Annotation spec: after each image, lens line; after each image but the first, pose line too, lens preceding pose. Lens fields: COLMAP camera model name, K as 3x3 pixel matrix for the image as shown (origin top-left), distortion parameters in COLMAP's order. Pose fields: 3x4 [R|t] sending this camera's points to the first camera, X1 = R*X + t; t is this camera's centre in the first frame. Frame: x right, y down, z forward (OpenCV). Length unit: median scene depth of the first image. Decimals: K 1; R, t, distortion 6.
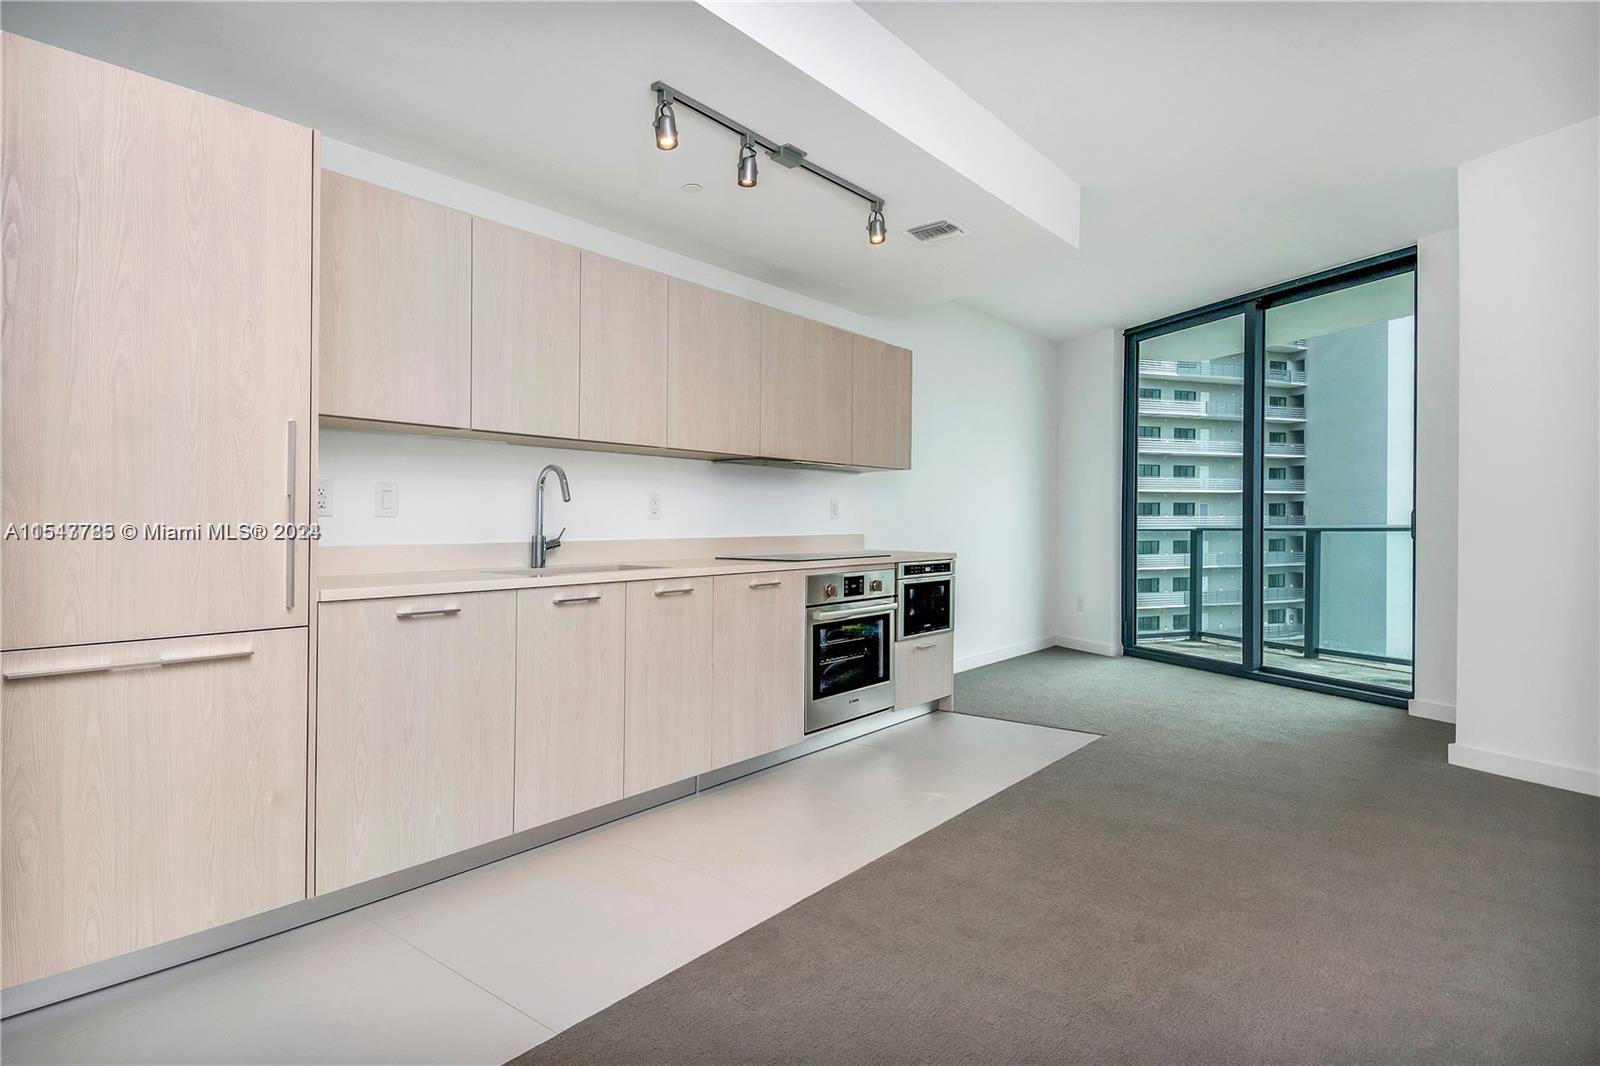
lens RADIAL K [[851.6, 0, 809.2], [0, 851.6, 521.5], [0, 0, 1]] dist [-0.006372, -0.003588]
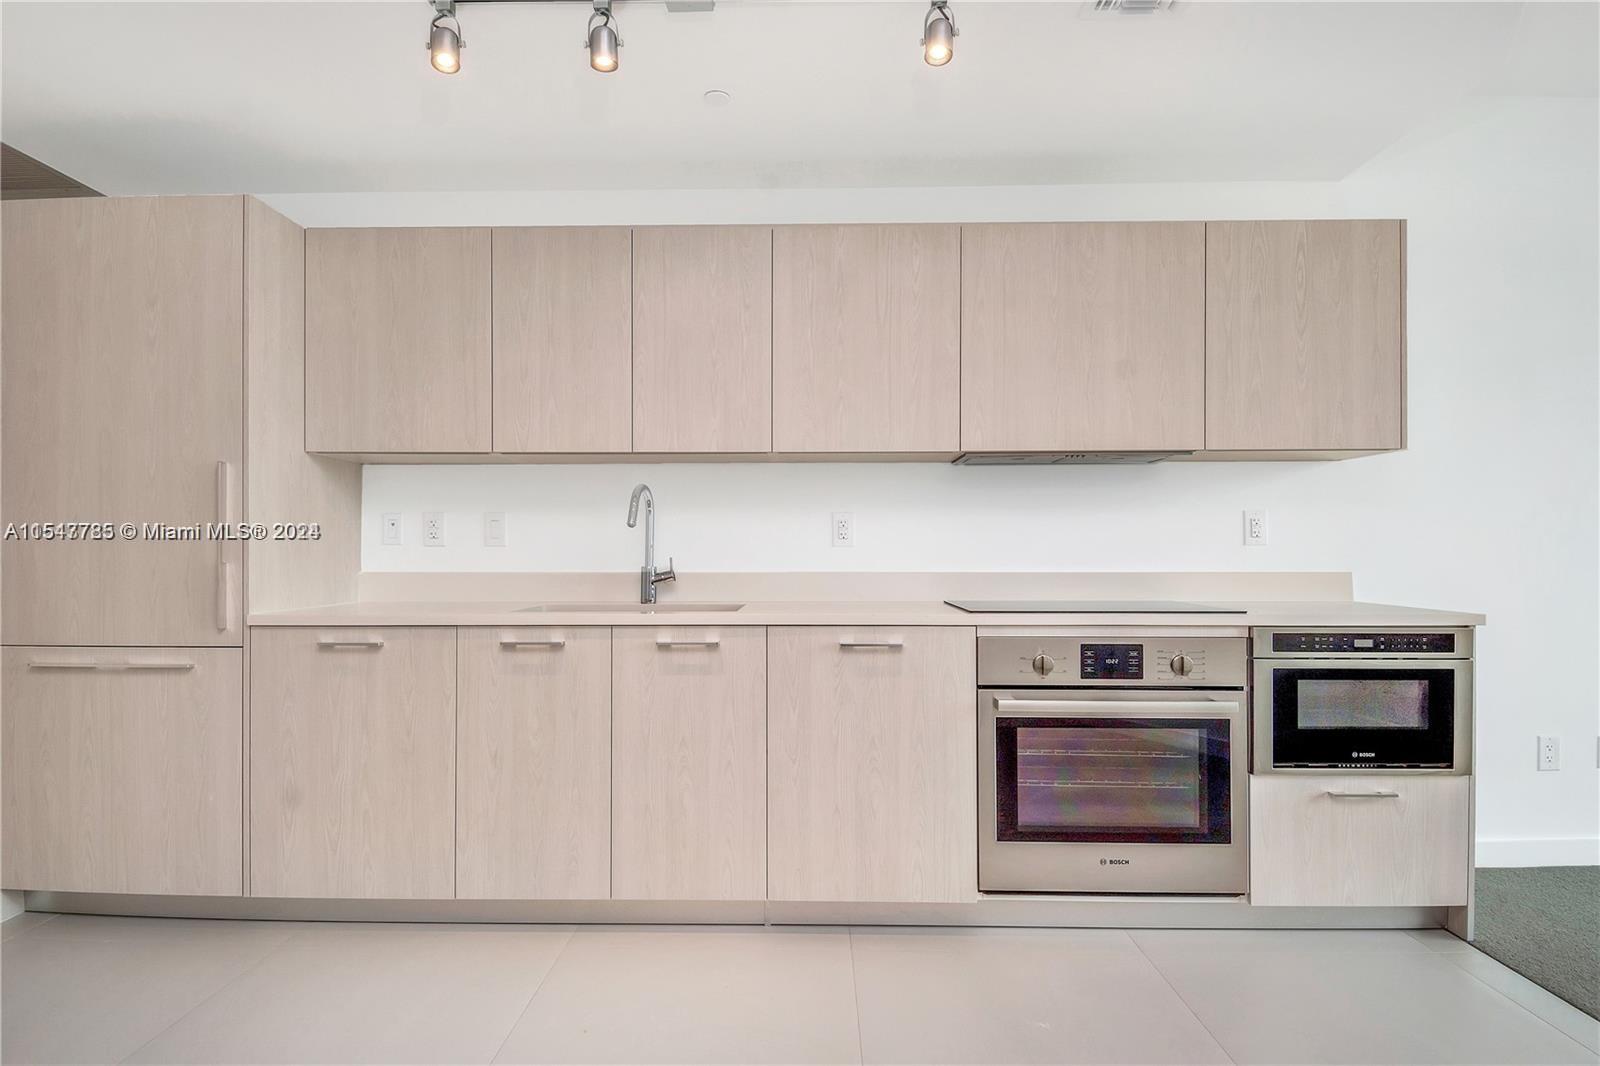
lens RADIAL K [[894.6, 0, 798.5], [0, 894.6, 542.1], [0, 0, 1]] dist [0.012639, -0.002394]
pose [[0.607251, -0.003011, -0.794505, 0.494905], [0.001831, 0.999995, -0.002390, -0.005505], [0.794508, -0.000003, 0.607253, 0.558338]]
